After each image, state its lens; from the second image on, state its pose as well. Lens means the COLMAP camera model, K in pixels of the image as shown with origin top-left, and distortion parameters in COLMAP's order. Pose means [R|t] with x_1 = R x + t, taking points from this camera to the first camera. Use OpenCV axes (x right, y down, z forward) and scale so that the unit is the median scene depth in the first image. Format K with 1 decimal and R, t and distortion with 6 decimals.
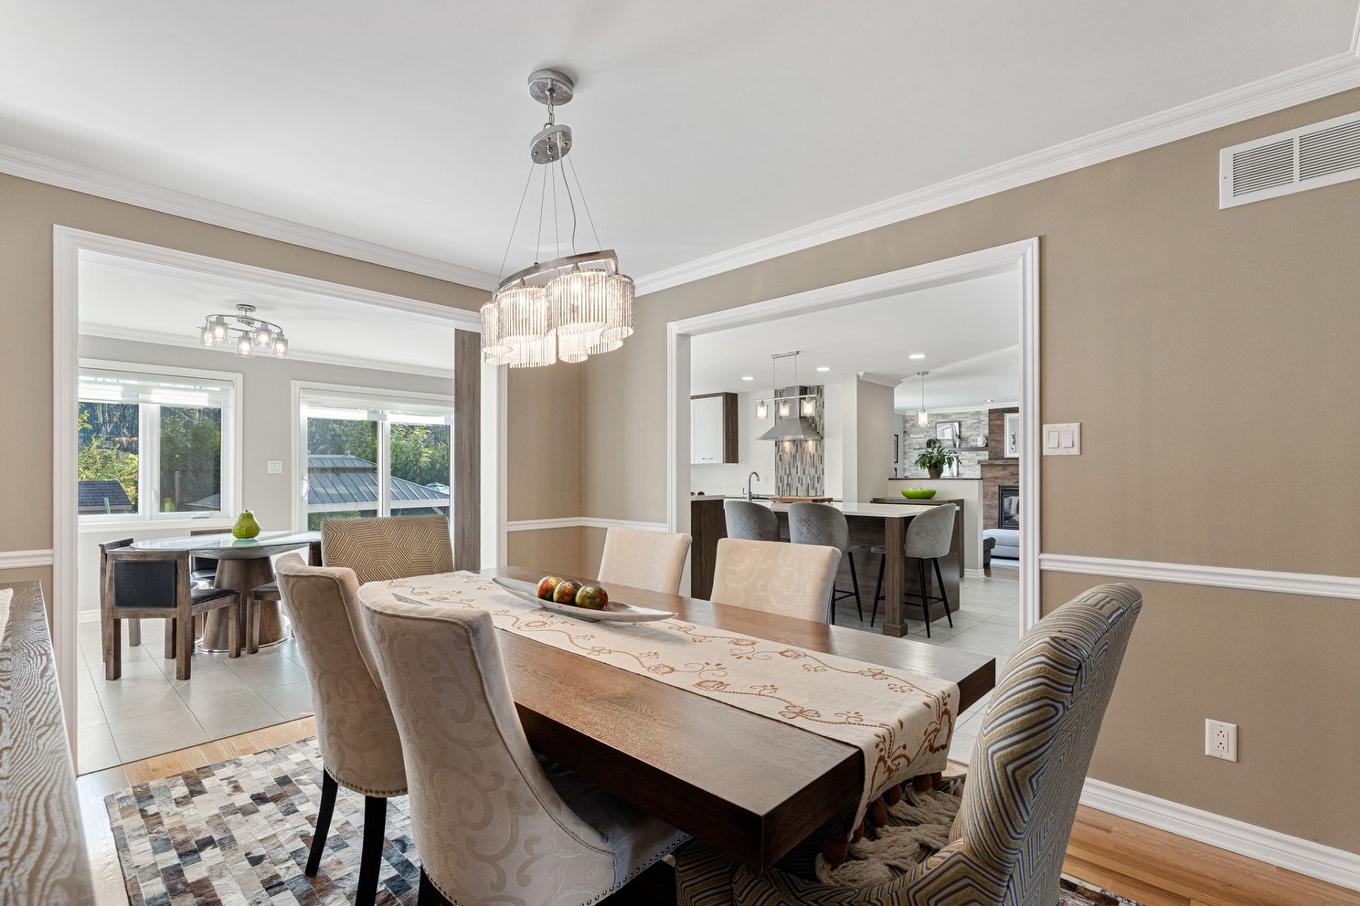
lens RADIAL K [[616.9, 0, 676.9], [0, 616.9, 474.9], [0, 0, 1]] dist [0.003357, 0.000560]
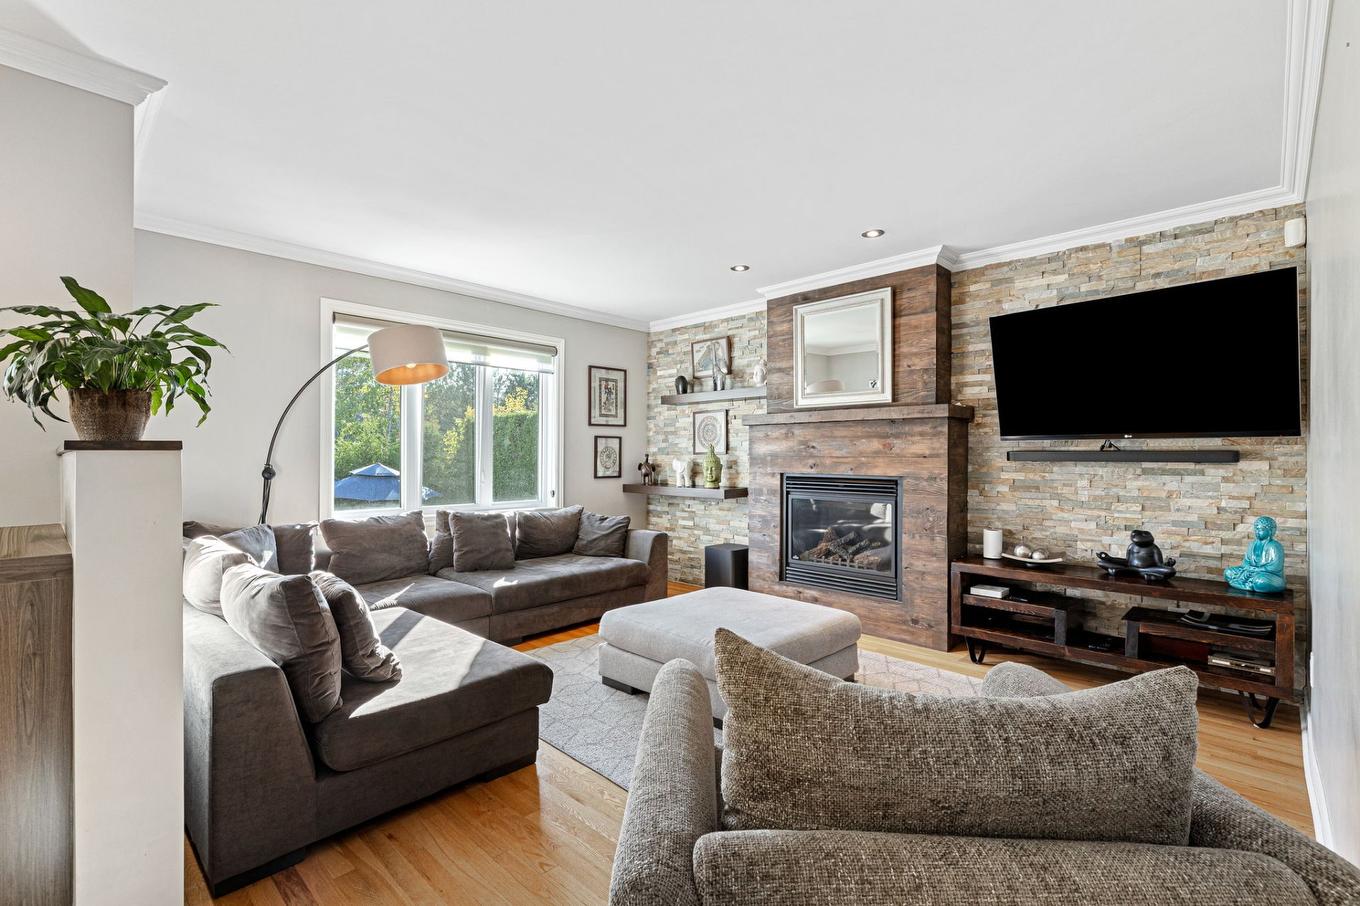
lens RADIAL K [[616.9, 0, 680.0], [0, 616.9, 455.3], [0, 0, 1]] dist [0.003357, 0.000560]
pose [[0.999982, 0.000864, -0.005947, 0.546207], [-0.000906, 0.999974, -0.007132, 0.009364], [0.005941, 0.007137, 0.999957, 0.686276]]
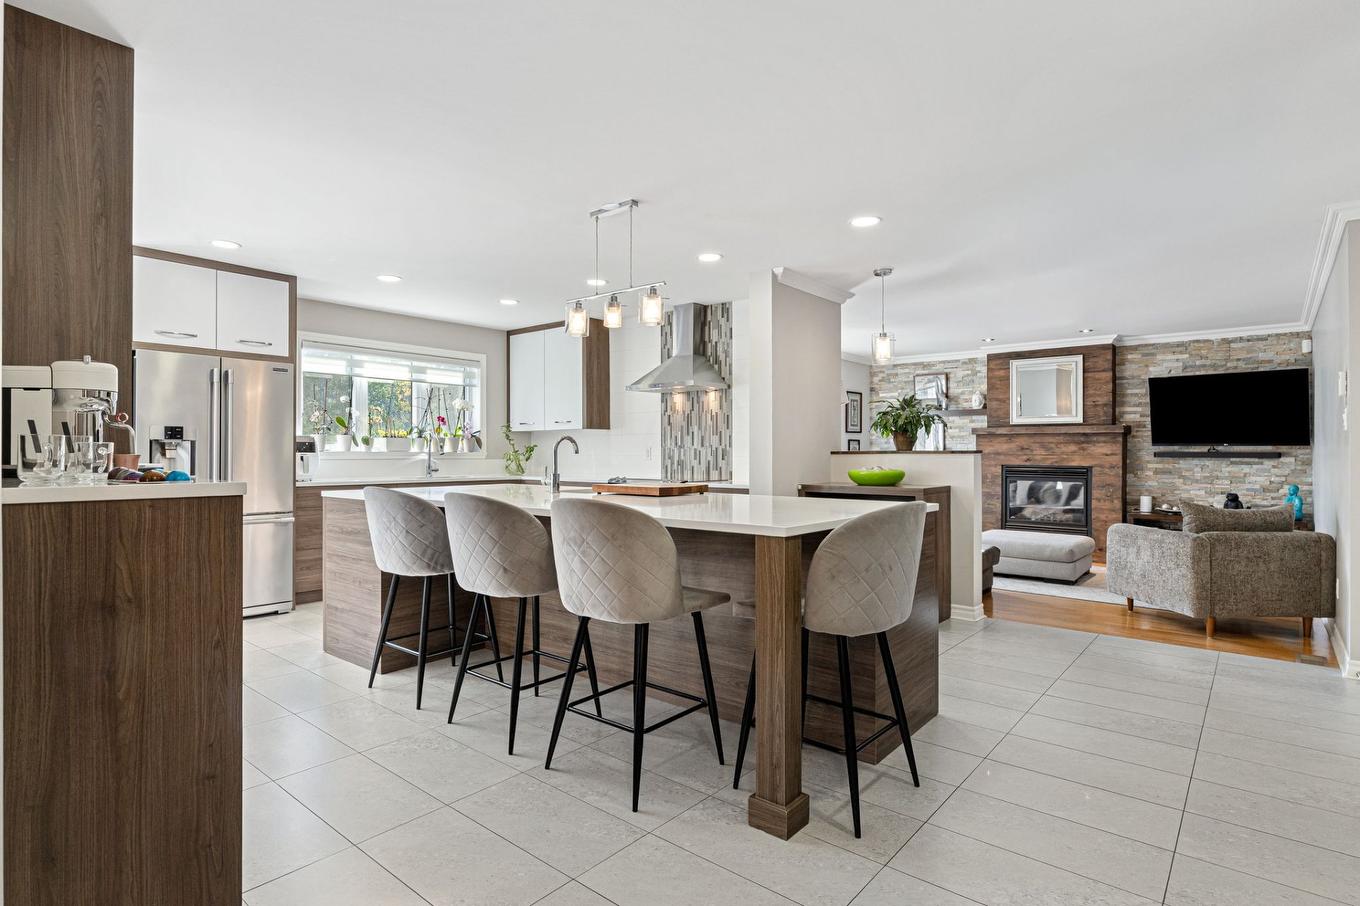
lens RADIAL K [[697.6, 0, 679.5], [0, 697.6, 450.2], [0, 0, 1]] dist [-0.003218, -0.000029]
pose [[0.998348, 0.002456, 0.057404, 0.143220], [-0.002046, 0.999972, -0.007210, 0.008667], [-0.057421, 0.007080, 0.998325, 0.298002]]
